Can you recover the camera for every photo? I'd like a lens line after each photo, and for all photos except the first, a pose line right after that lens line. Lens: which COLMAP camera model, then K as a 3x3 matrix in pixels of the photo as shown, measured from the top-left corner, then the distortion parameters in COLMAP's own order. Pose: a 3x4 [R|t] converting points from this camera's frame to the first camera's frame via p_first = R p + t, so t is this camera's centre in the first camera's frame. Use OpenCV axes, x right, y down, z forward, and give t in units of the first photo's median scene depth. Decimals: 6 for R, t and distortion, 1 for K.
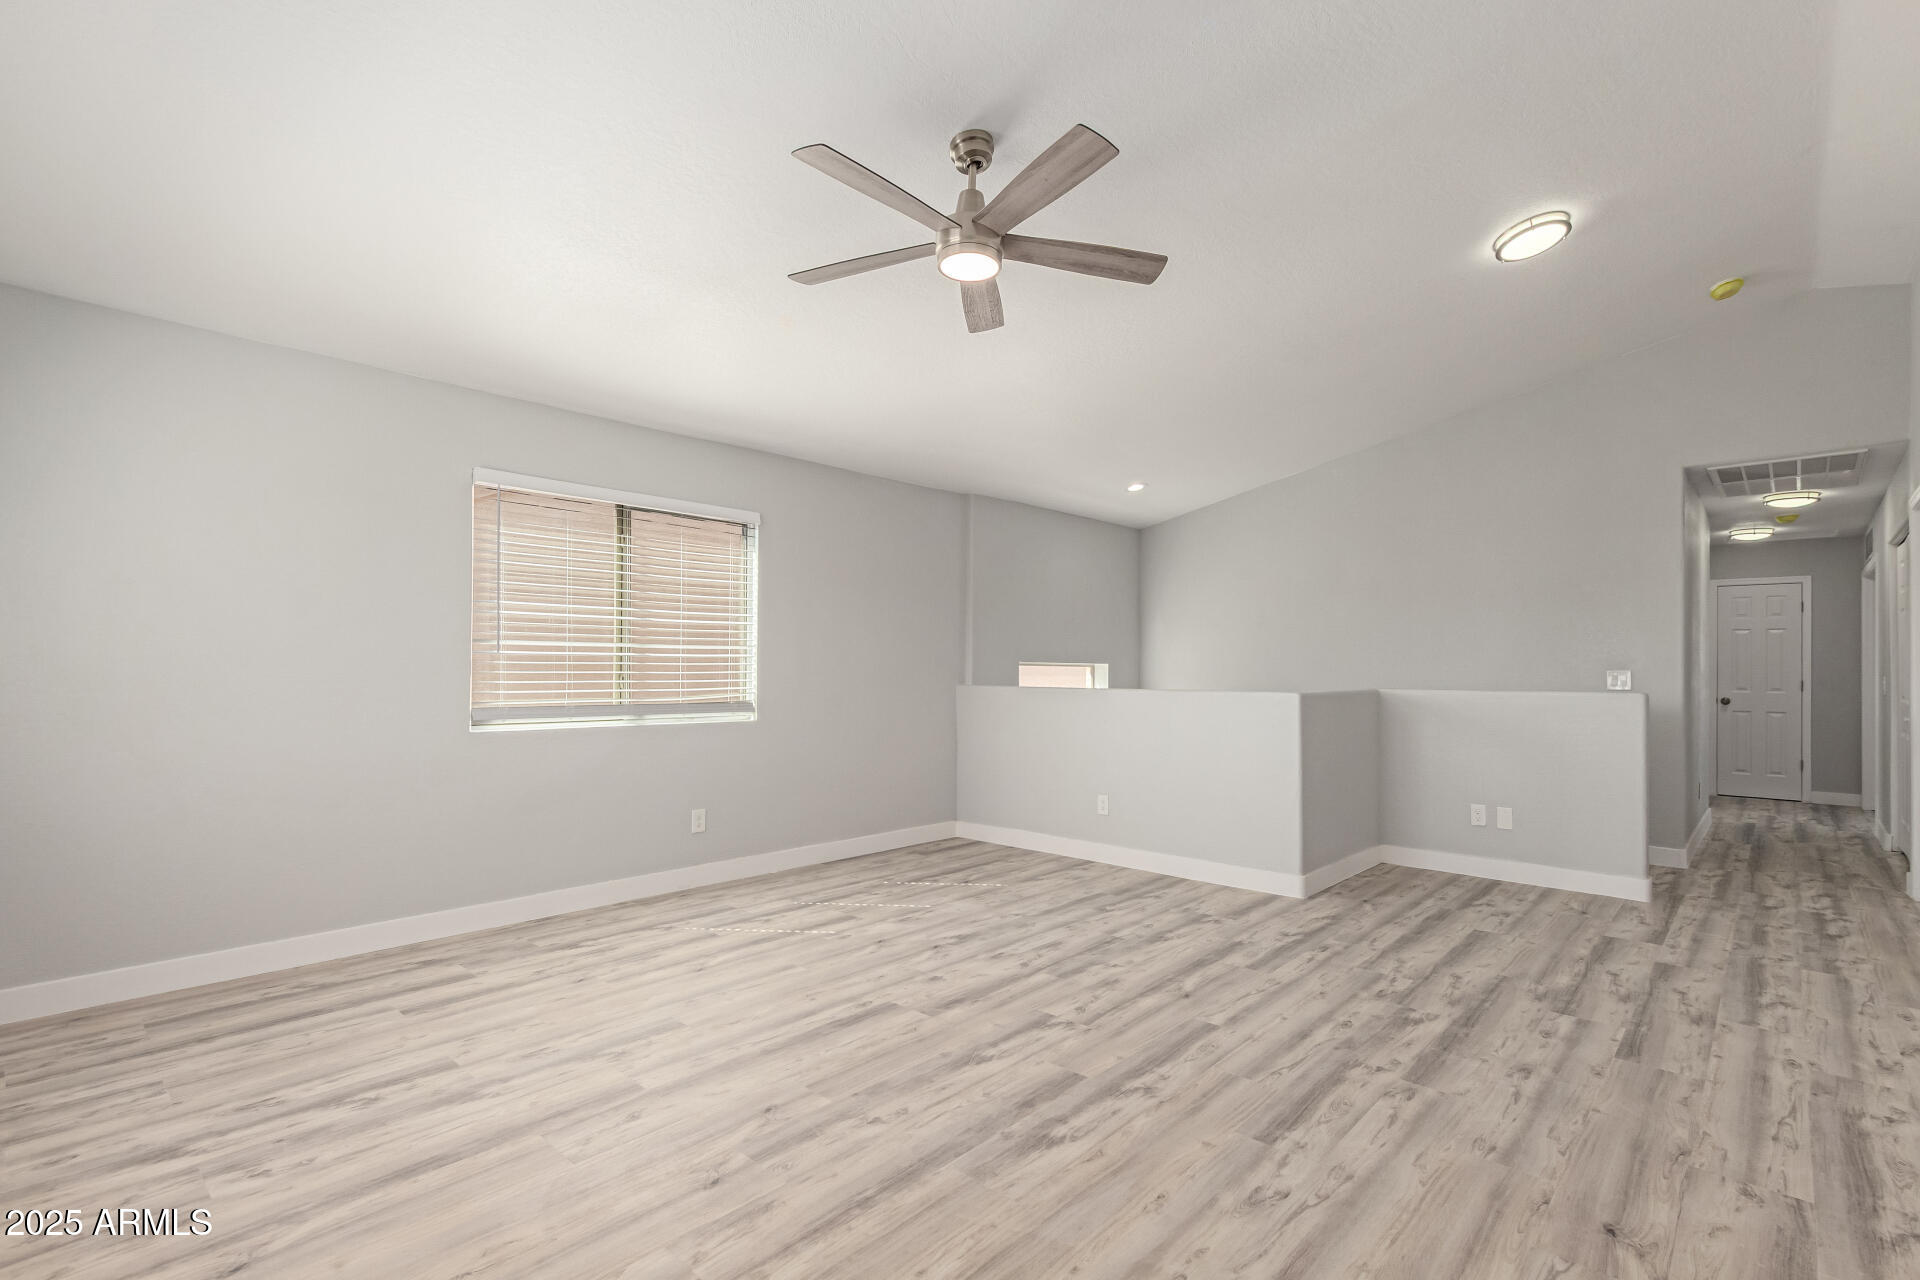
lens RADIAL K [[880.5, 0, 973.0], [0, 880.5, 658.8], [0, 0, 1]] dist [0.011803, -0.006351]
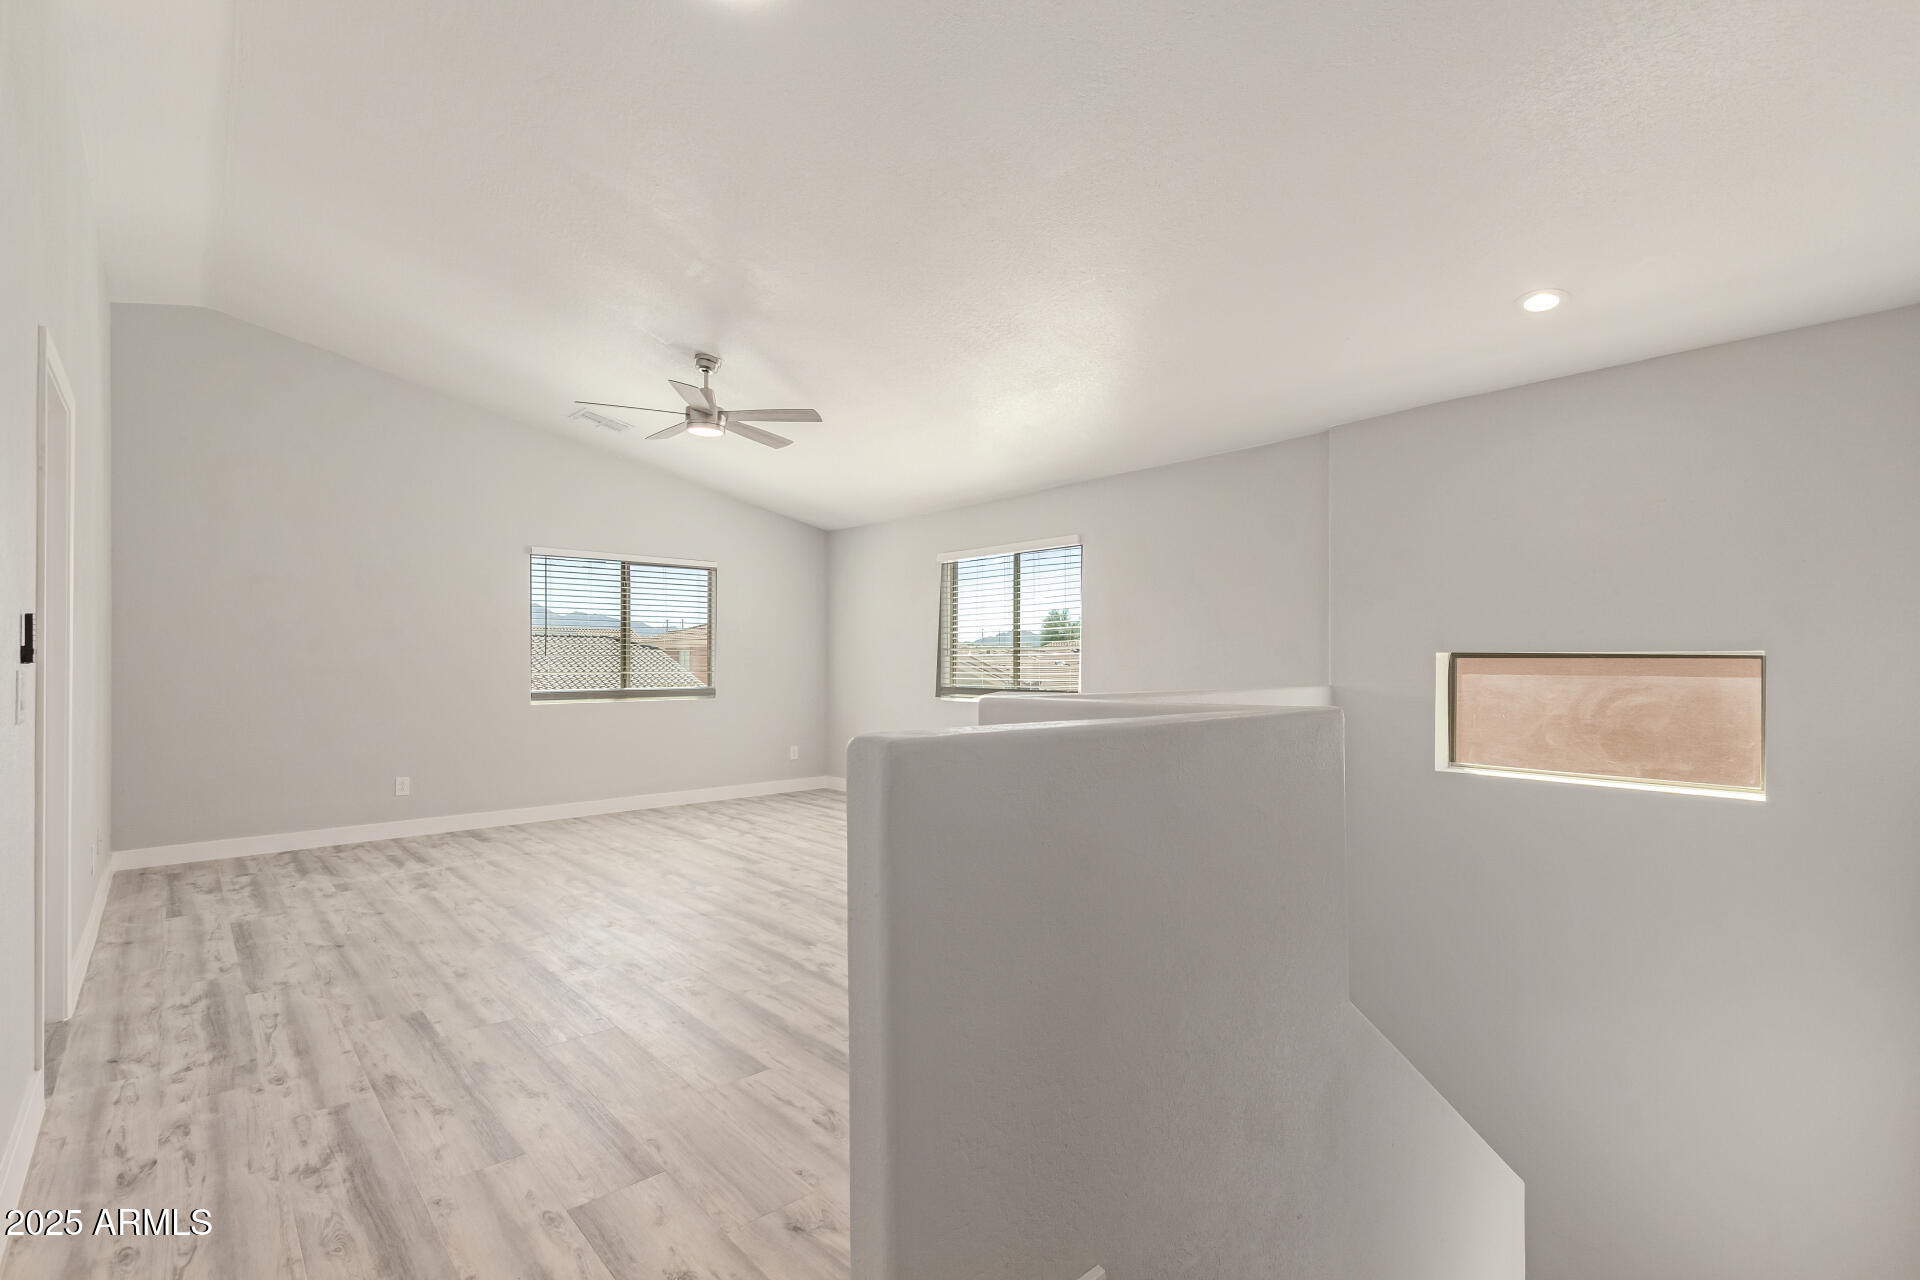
lens RADIAL K [[880.5, 0, 973.0], [0, 880.5, 658.8], [0, 0, 1]] dist [0.011803, -0.006351]
pose [[-0.096221, -0.010133, -0.995308, 1.802542], [0.011372, 0.999872, -0.011279, 0.032282], [0.995295, -0.012404, -0.096093, 1.838036]]
